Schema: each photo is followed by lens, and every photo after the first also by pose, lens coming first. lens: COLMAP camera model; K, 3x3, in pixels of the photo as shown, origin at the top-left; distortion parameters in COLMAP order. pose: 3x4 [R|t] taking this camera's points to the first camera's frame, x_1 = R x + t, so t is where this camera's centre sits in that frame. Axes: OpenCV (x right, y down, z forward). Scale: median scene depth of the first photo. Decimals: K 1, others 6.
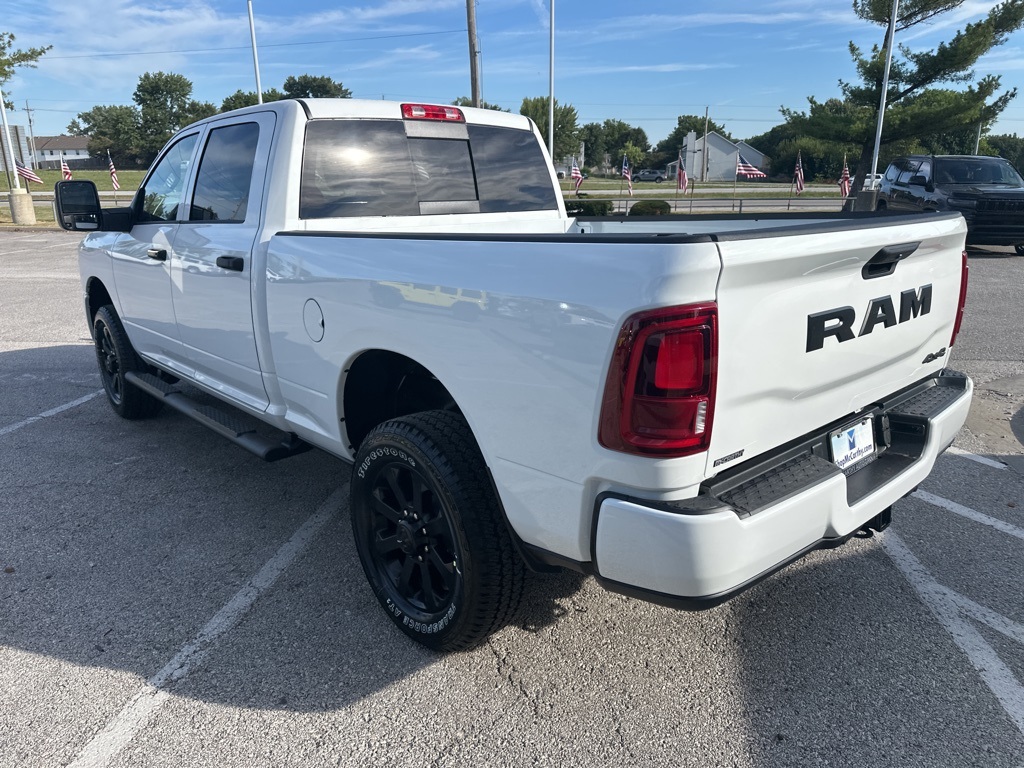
lens RADIAL K [[719.0, 0, 514.7], [0, 719.0, 388.3], [0, 0, 1]] dist [0.032410, -0.038713]
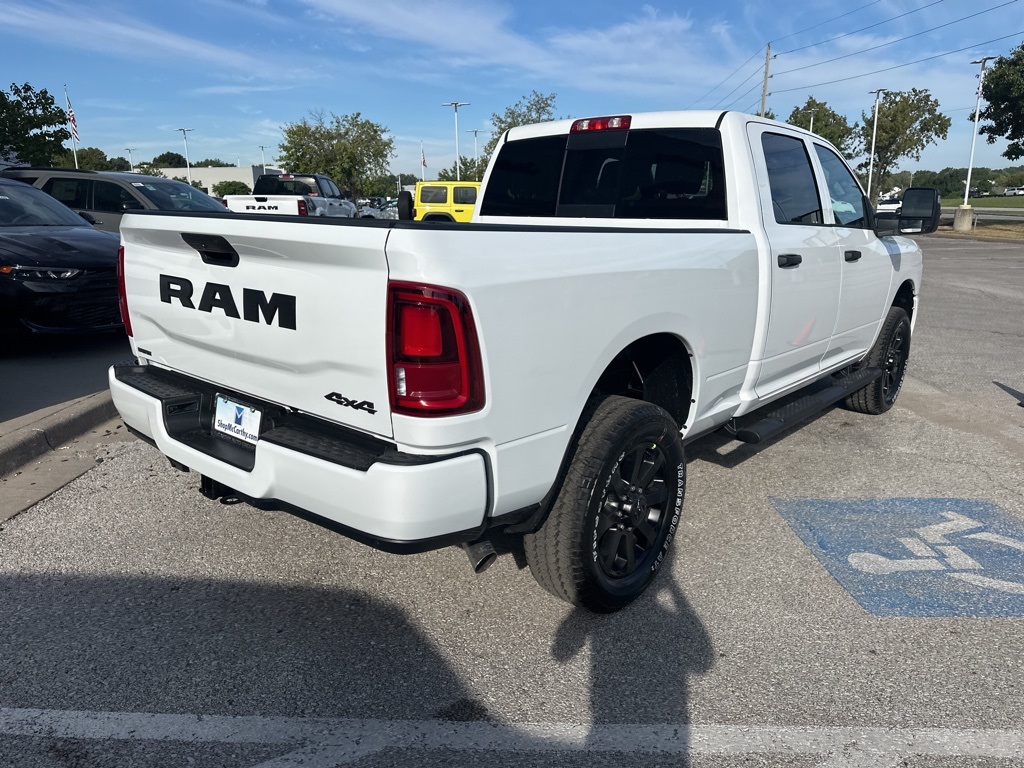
lens RADIAL K [[719.0, 0, 511.2], [0, 719.0, 387.2], [0, 0, 1]] dist [0.032410, -0.038713]
pose [[0.130496, 0.257545, -0.957414, 1.097060], [-0.282057, 0.935413, 0.213182, -0.224216], [0.950481, 0.242226, 0.194710, 0.825757]]
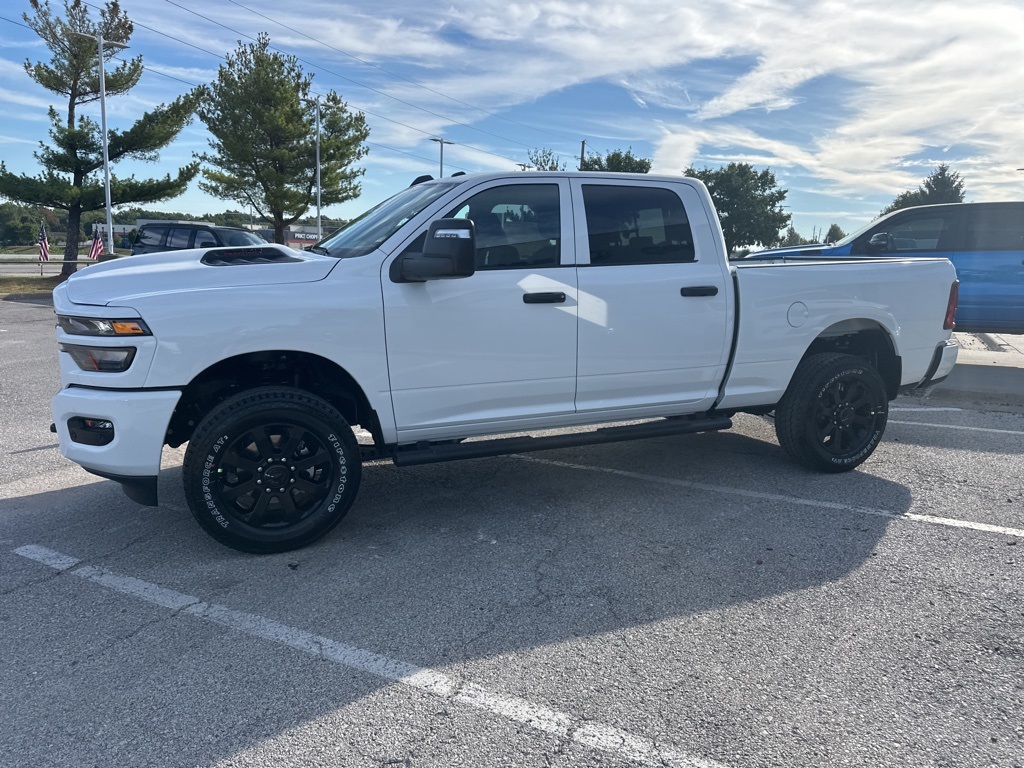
lens RADIAL K [[719.0, 0, 508.4], [0, 719.0, 379.8], [0, 0, 1]] dist [0.032410, -0.038713]
pose [[0.336887, -0.145282, 0.930269, -1.797065], [0.238244, 0.969024, 0.065057, -0.186388], [-0.910904, 0.199714, 0.361064, 0.872085]]
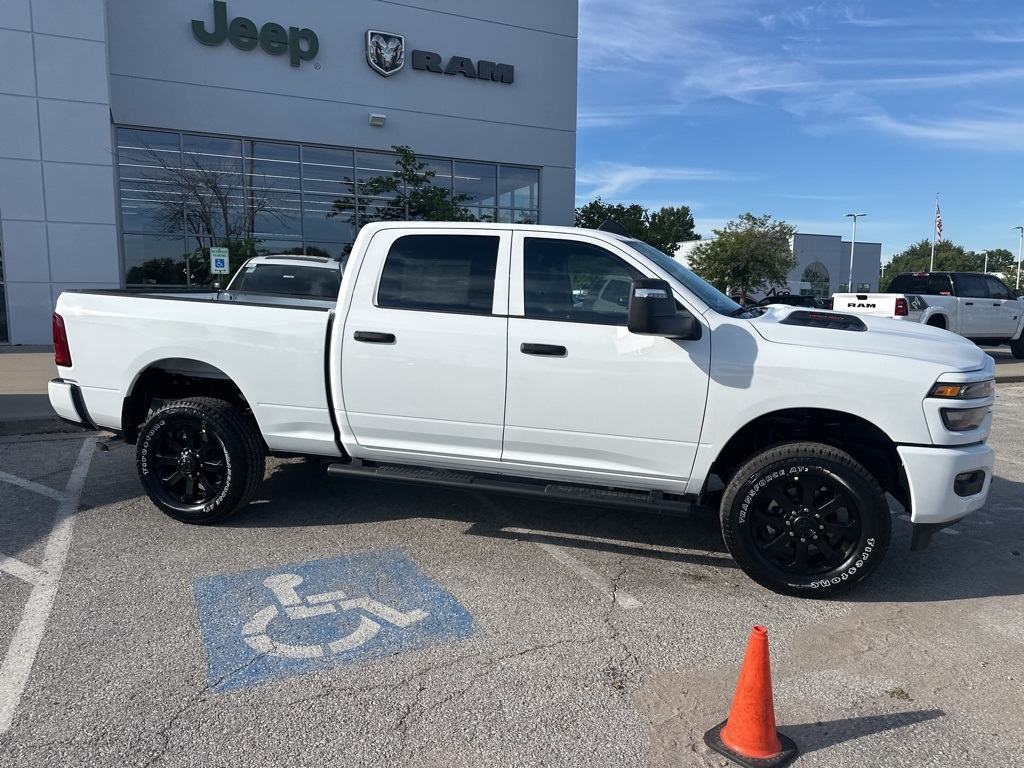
lens RADIAL K [[719.0, 0, 512.8], [0, 719.0, 390.5], [0, 0, 1]] dist [0.032410, -0.038713]
pose [[-0.825931, 0.071211, -0.559256, 0.593507], [-0.168702, 0.915318, 0.365695, -0.727040], [0.537939, 0.396386, -0.743976, 2.554627]]
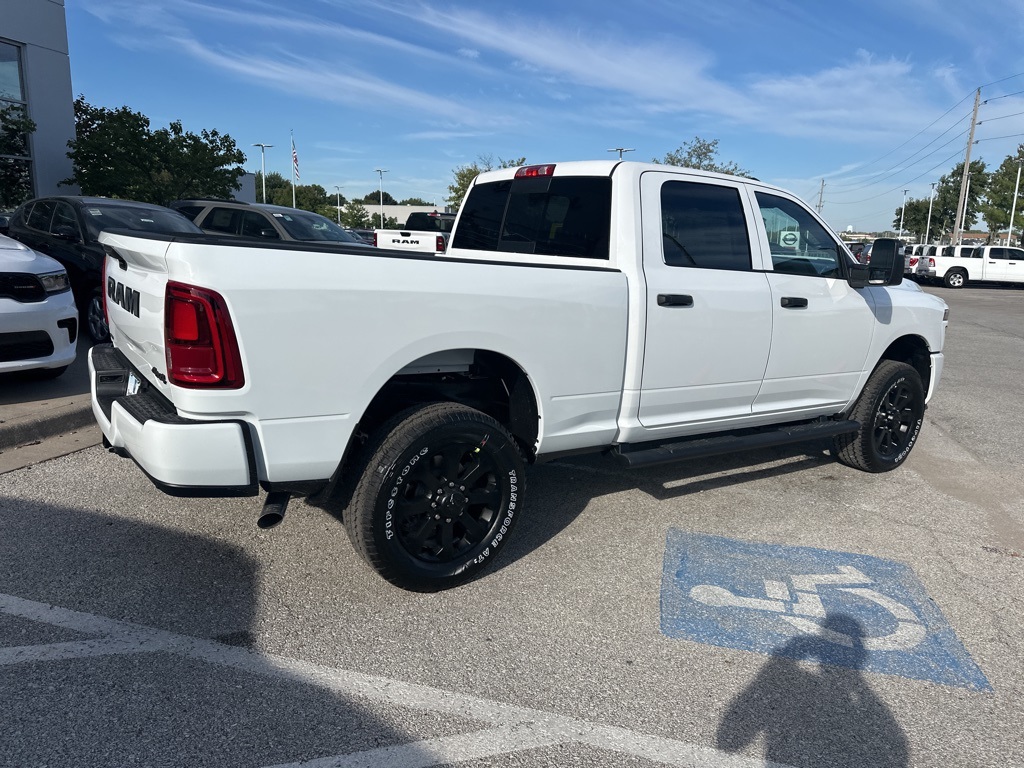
lens RADIAL K [[719.0, 0, 510.3], [0, 719.0, 381.6], [0, 0, 1]] dist [0.032410, -0.038713]
pose [[-0.117820, 0.198522, -0.972989, 1.234966], [-0.316593, 0.921175, 0.226286, -0.344282], [0.941216, 0.334703, -0.045682, 1.236297]]
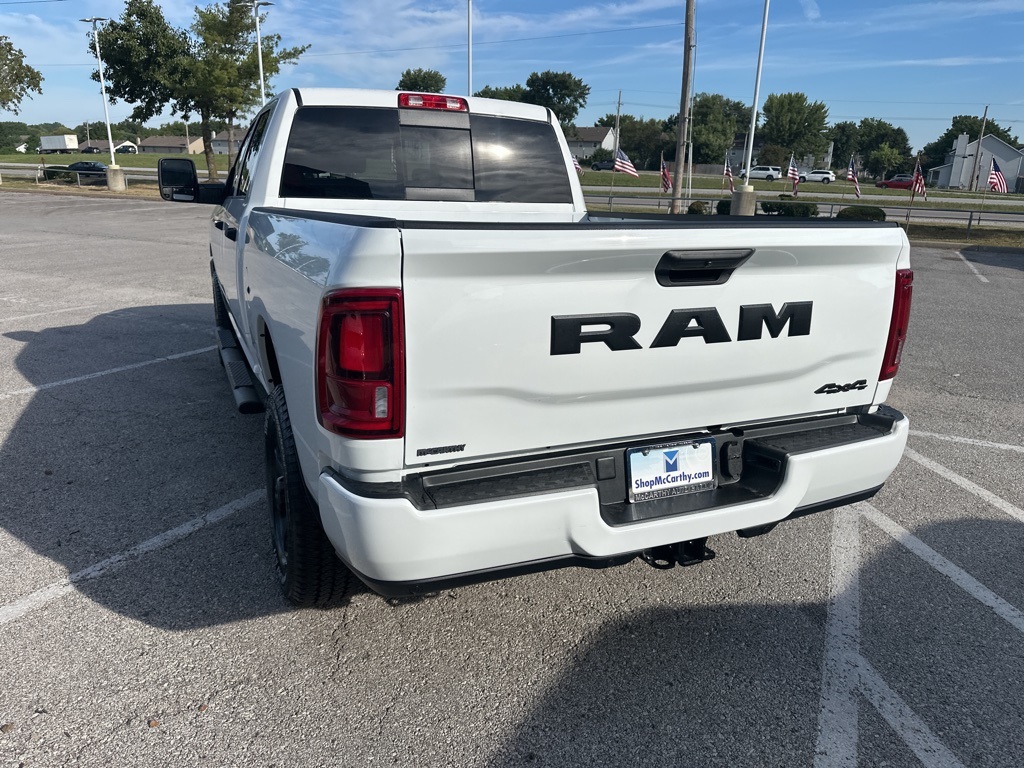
lens RADIAL K [[719.0, 0, 508.1], [0, 719.0, 389.0], [0, 0, 1]] dist [0.032410, -0.038713]
pose [[0.950230, 0.122753, -0.286346, 0.366298], [-0.121041, 0.992364, 0.023742, -0.011907], [0.287074, 0.012099, 0.957832, 0.046915]]
